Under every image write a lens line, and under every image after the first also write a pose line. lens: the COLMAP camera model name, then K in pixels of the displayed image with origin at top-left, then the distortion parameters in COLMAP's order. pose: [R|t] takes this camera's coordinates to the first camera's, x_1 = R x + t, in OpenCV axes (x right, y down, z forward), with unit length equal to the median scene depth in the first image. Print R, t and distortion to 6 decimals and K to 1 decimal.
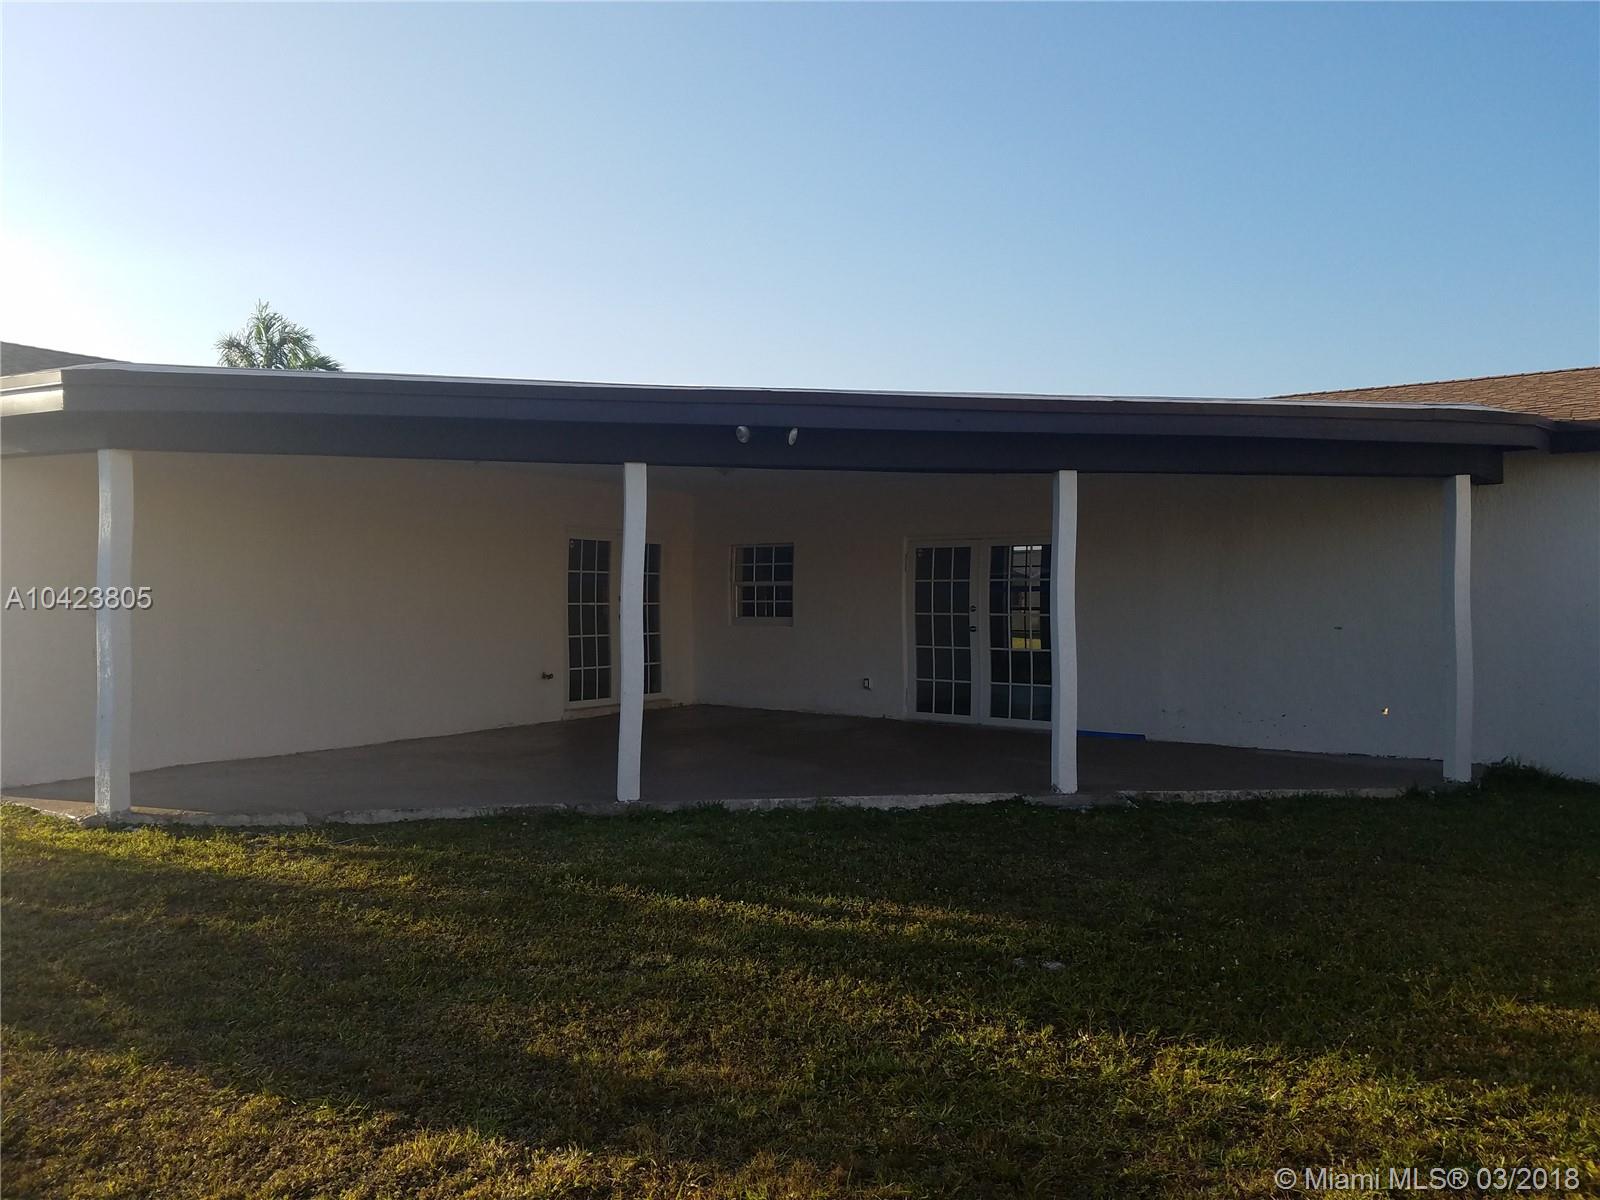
lens RADIAL K [[1219.7, 0, 806.1], [0, 1219.7, 604.0], [0, 0, 1]] dist [0.109581, -0.003551]
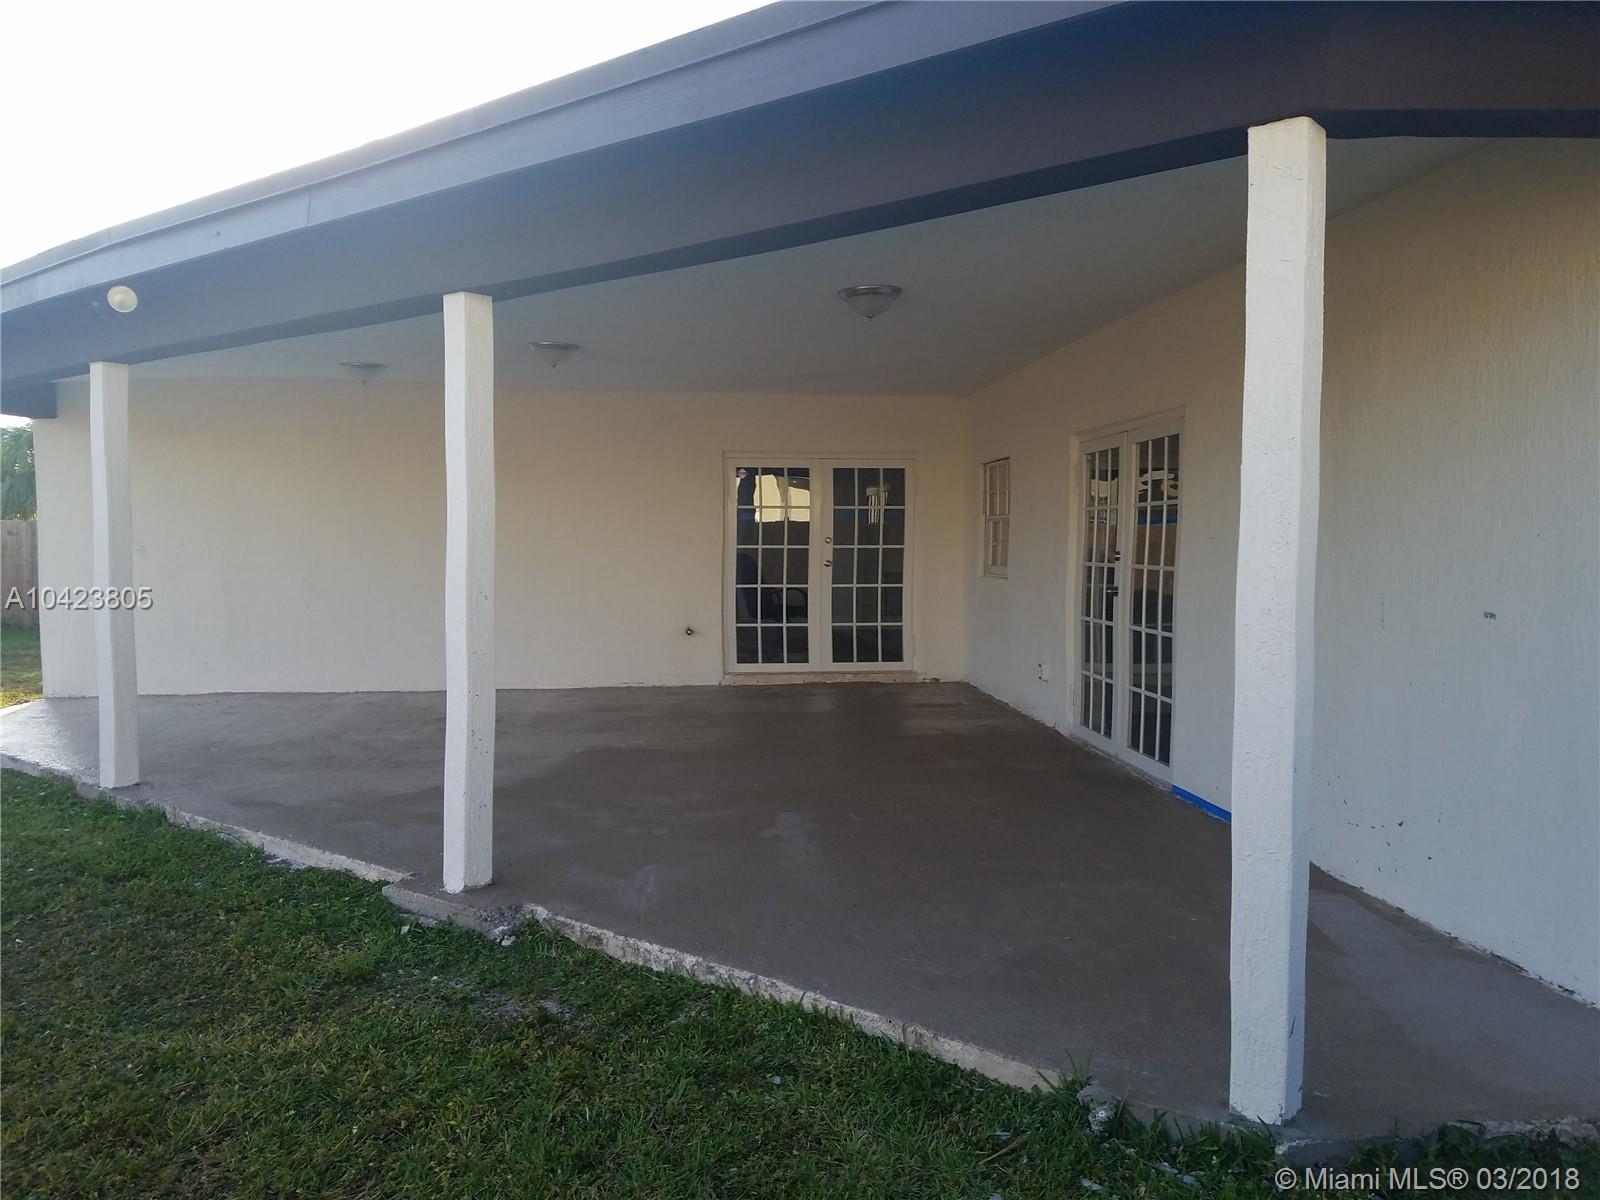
lens RADIAL K [[1219.7, 0, 794.8], [0, 1219.7, 604.2], [0, 0, 1]] dist [0.109581, -0.003551]
pose [[0.637703, 0.035296, -0.769473, 0.483858], [-0.000990, 0.998986, 0.045004, 0.001715], [0.770282, -0.027937, 0.637091, 0.509284]]
